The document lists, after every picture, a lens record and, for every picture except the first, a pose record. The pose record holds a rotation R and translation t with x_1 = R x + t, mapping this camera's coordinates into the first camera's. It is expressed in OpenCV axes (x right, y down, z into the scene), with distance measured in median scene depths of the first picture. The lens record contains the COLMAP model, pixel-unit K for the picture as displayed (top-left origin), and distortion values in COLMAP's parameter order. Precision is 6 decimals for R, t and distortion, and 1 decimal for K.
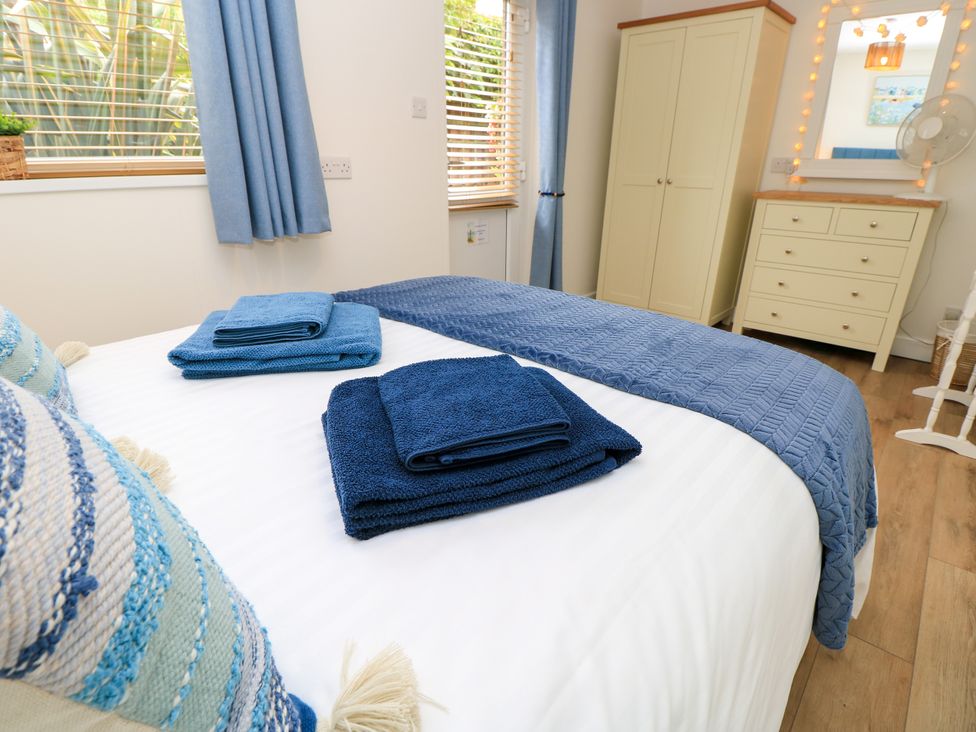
lens RADIAL K [[506.3, 0, 483.9], [0, 506.3, 364.4], [0, 0, 1]] dist [-0.005232, -0.010130]
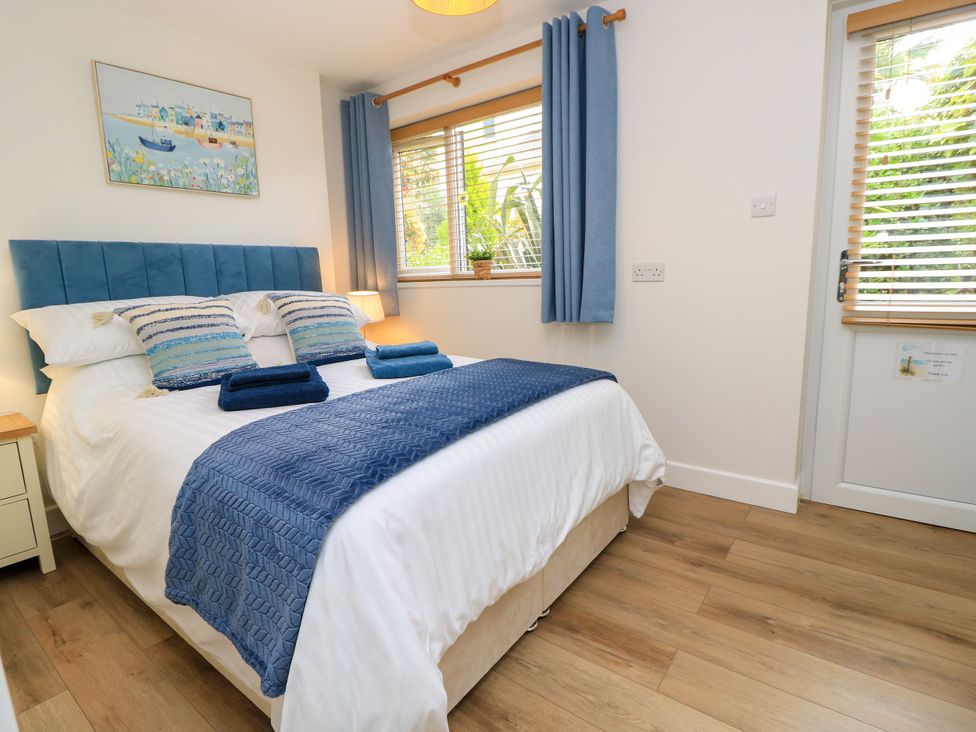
lens RADIAL K [[506.3, 0, 489.0], [0, 506.3, 366.7], [0, 0, 1]] dist [-0.005232, -0.010130]
pose [[0.089260, 0.171990, -0.981046, 1.037968], [-0.343209, 0.929965, 0.131808, -0.271709], [0.935008, 0.324938, 0.142037, 0.711988]]
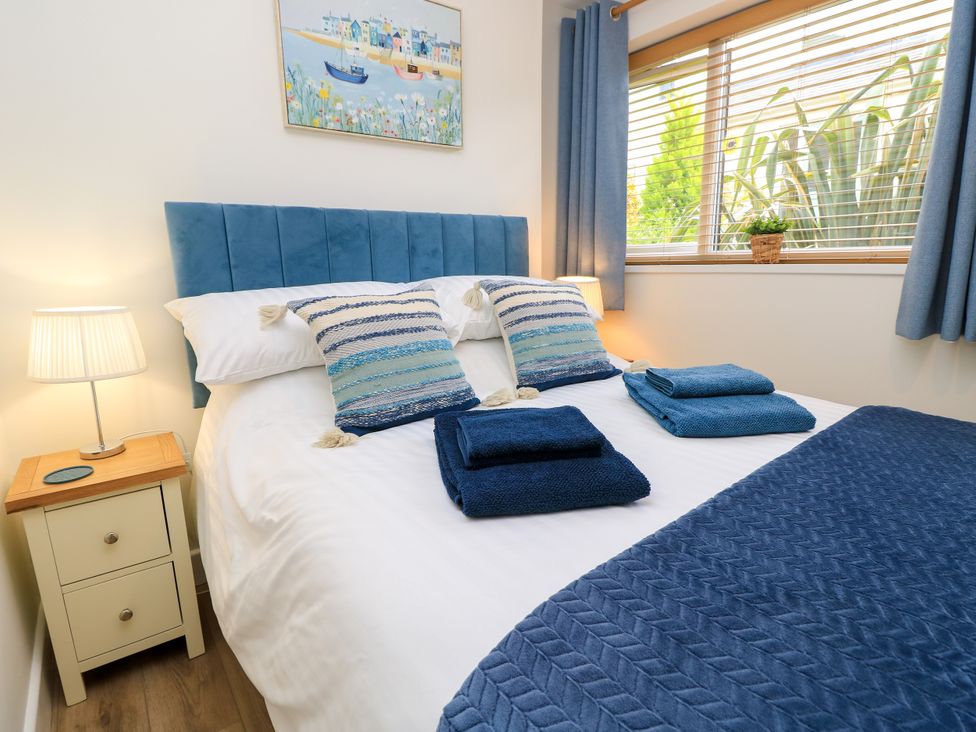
lens RADIAL K [[506.3, 0, 487.1], [0, 506.3, 367.7], [0, 0, 1]] dist [-0.005232, -0.010130]
pose [[-0.177416, 0.210053, -0.961458, 0.540647], [-0.347882, 0.900497, 0.260929, -0.171621], [0.920598, 0.380767, -0.086689, 0.427810]]
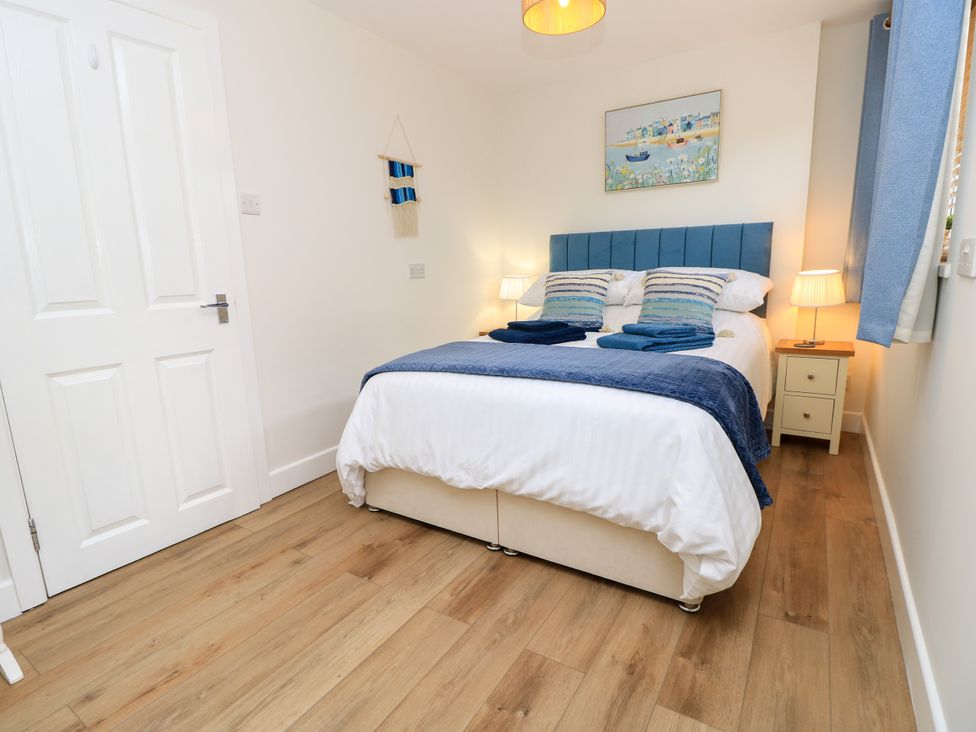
lens RADIAL K [[506.3, 0, 481.4], [0, 506.3, 369.9], [0, 0, 1]] dist [-0.005232, -0.010130]
pose [[-0.986633, 0.059582, -0.151678, 0.399305], [-0.034076, 0.834758, 0.549561, -0.712526], [0.159358, 0.547384, -0.821569, 1.795170]]
